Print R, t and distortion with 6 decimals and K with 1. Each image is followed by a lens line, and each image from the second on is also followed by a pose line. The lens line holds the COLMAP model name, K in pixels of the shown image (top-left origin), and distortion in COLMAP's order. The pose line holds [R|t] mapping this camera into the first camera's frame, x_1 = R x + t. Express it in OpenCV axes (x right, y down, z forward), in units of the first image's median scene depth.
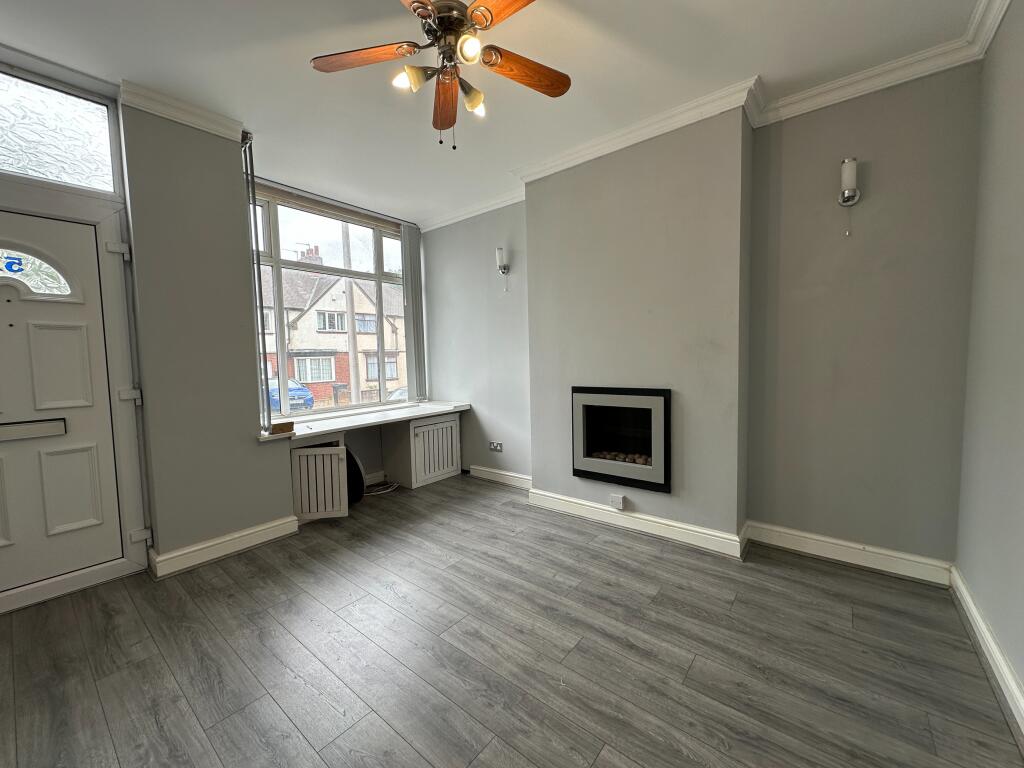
lens RADIAL K [[408.7, 0, 512.0], [0, 408.7, 384.0], [0, 0, 1]] dist [-0.000932, 0.000029]
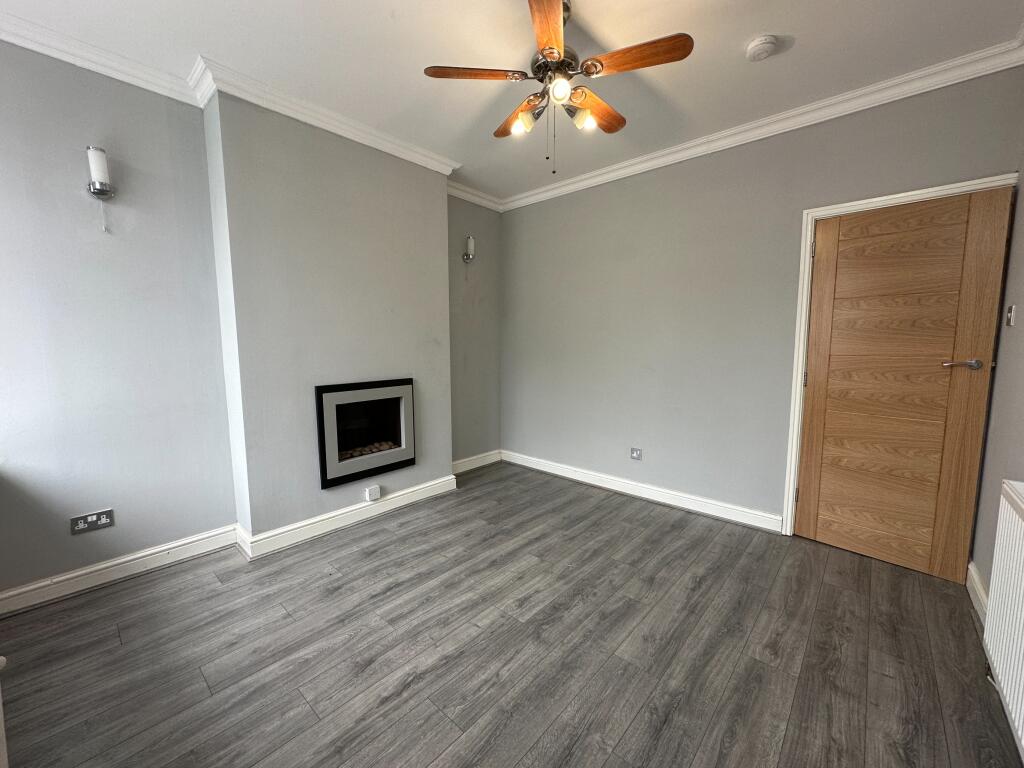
lens RADIAL K [[408.7, 0, 512.0], [0, 408.7, 384.0], [0, 0, 1]] dist [-0.000932, 0.000029]
pose [[0.059505, -0.084015, 0.994686, -0.806561], [0.066827, 0.994552, 0.080006, -0.047443], [-0.995989, 0.061711, 0.064795, 0.643281]]
